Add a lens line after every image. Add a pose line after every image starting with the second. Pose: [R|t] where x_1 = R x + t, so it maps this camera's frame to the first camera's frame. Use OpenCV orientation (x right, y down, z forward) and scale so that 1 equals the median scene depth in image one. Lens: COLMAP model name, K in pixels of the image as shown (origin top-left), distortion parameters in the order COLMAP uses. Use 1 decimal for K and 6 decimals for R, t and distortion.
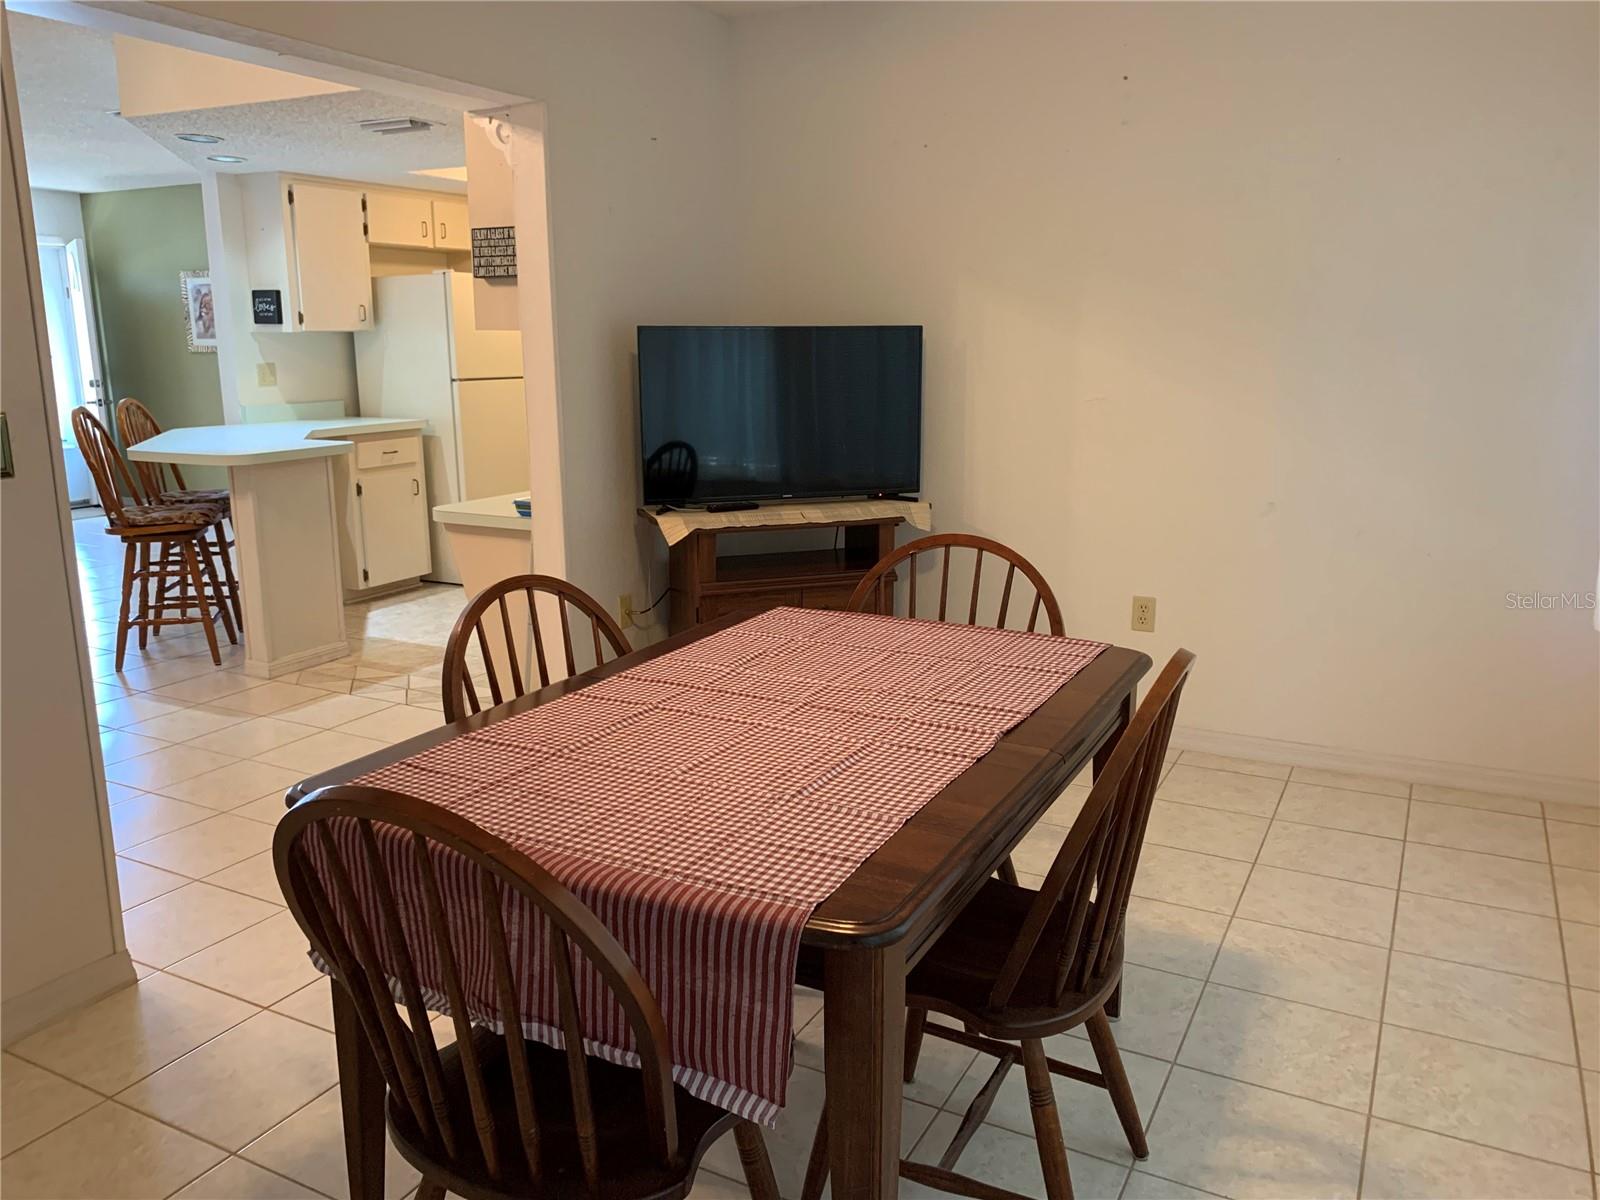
lens RADIAL K [[1245.8, 0, 799.6], [0, 1245.8, 581.1], [0, 0, 1]] dist [0.034264, -0.039312]
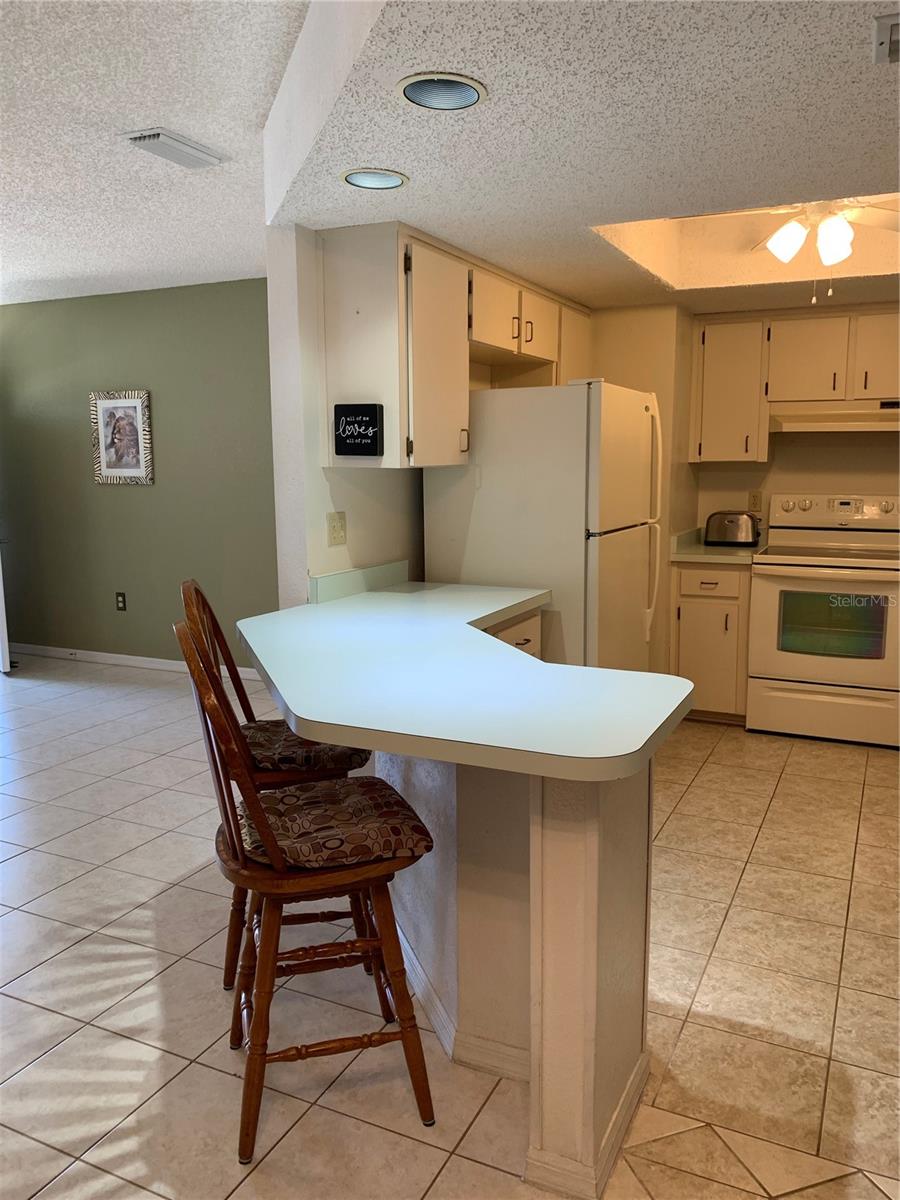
lens RADIAL K [[928.6, 0, 463.1], [0, 928.6, 588.7], [0, 0, 1]] dist [0.052280, -0.063214]
pose [[0.999082, -0.003838, 0.042658, -0.381228], [0.006189, 0.998461, -0.055118, -0.104400], [-0.042381, 0.055331, 0.997568, 0.497019]]
